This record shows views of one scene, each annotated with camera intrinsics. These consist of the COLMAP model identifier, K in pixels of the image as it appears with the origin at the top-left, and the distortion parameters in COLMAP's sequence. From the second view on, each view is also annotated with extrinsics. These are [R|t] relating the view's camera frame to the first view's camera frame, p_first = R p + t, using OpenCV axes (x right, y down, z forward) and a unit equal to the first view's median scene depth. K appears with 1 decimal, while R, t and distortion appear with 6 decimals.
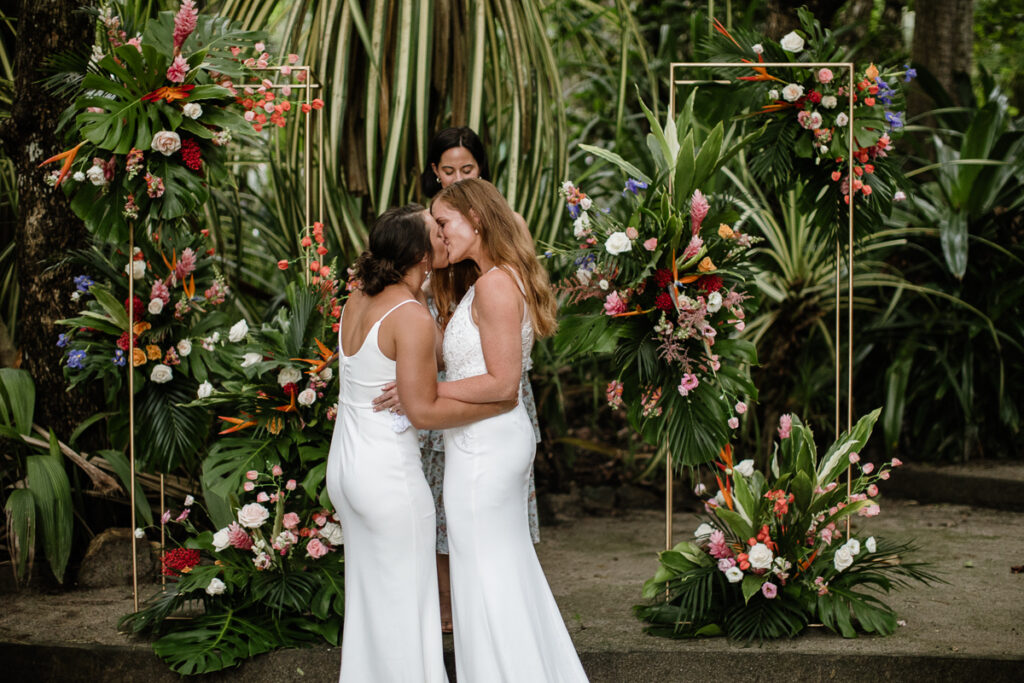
lens RADIAL K [[1464.4, 0, 512.0], [0, 1464.4, 341.5], [0, 0, 1]] dist [0.015764, -0.000864]
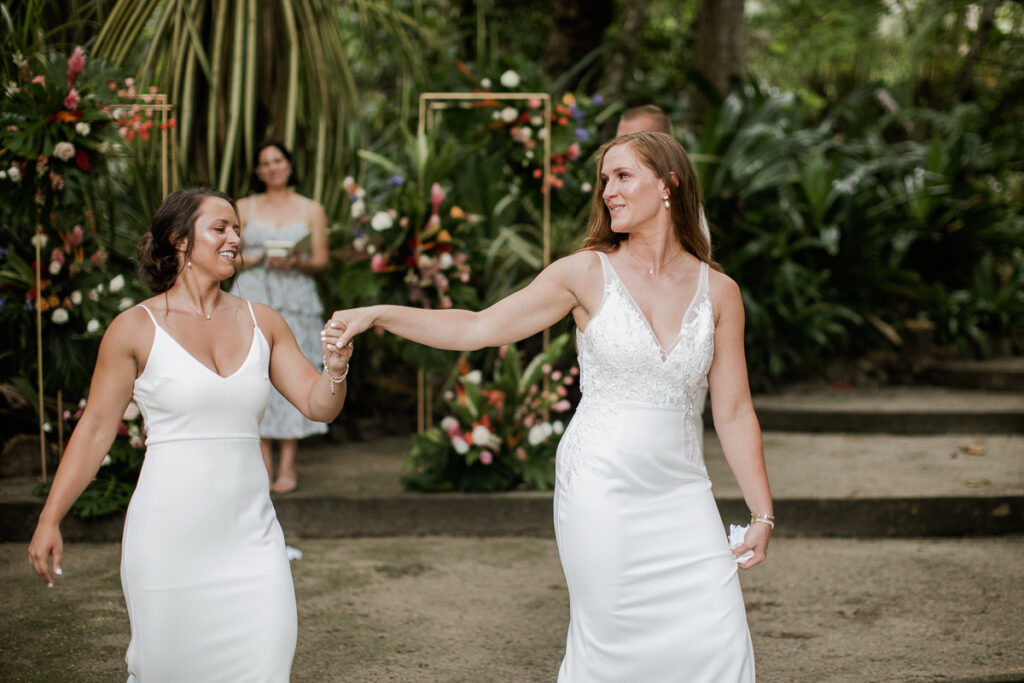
lens RADIAL K [[1470.6, 0, 470.0], [0, 1470.6, 342.7], [0, 0, 1]] dist [-0.003711, 0.025344]
pose [[0.997810, -0.007930, 0.065664, 0.060691], [0.007056, 0.999884, 0.013527, 0.033012], [-0.065764, -0.013034, 0.997750, -0.442986]]
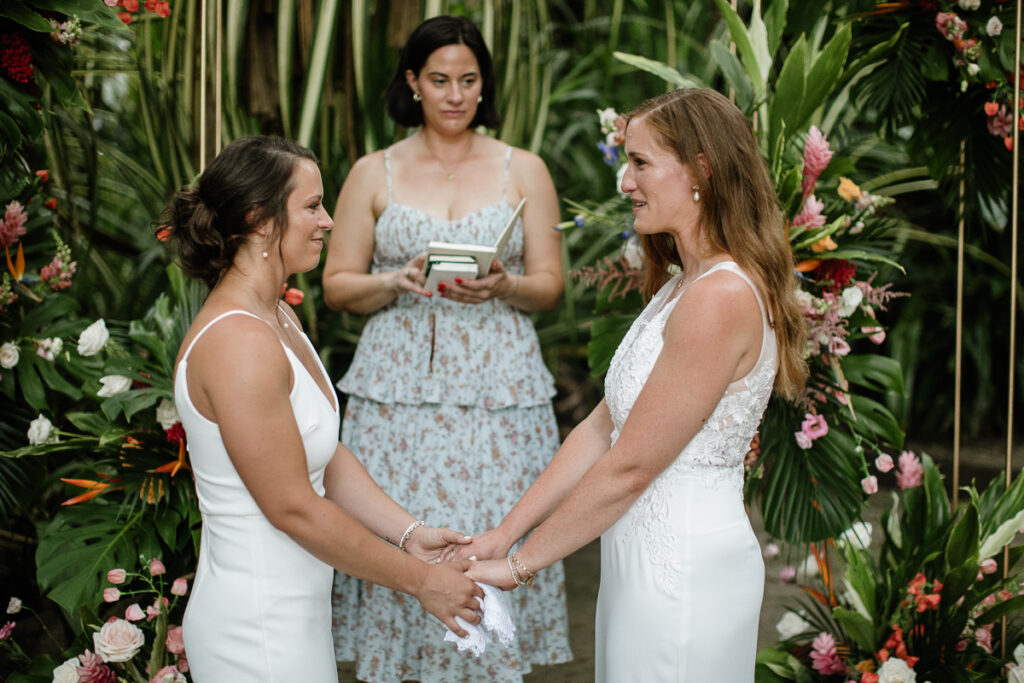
lens RADIAL K [[1398.7, 0, 513.5], [0, 1398.7, 268.4], [0, 0, 1]] dist [-0.029175, -0.019620]
pose [[0.993868, 0.003374, 0.110522, -0.072673], [-0.005065, 0.999874, 0.015018, -0.047320], [-0.110458, -0.015485, 0.993760, 0.380309]]
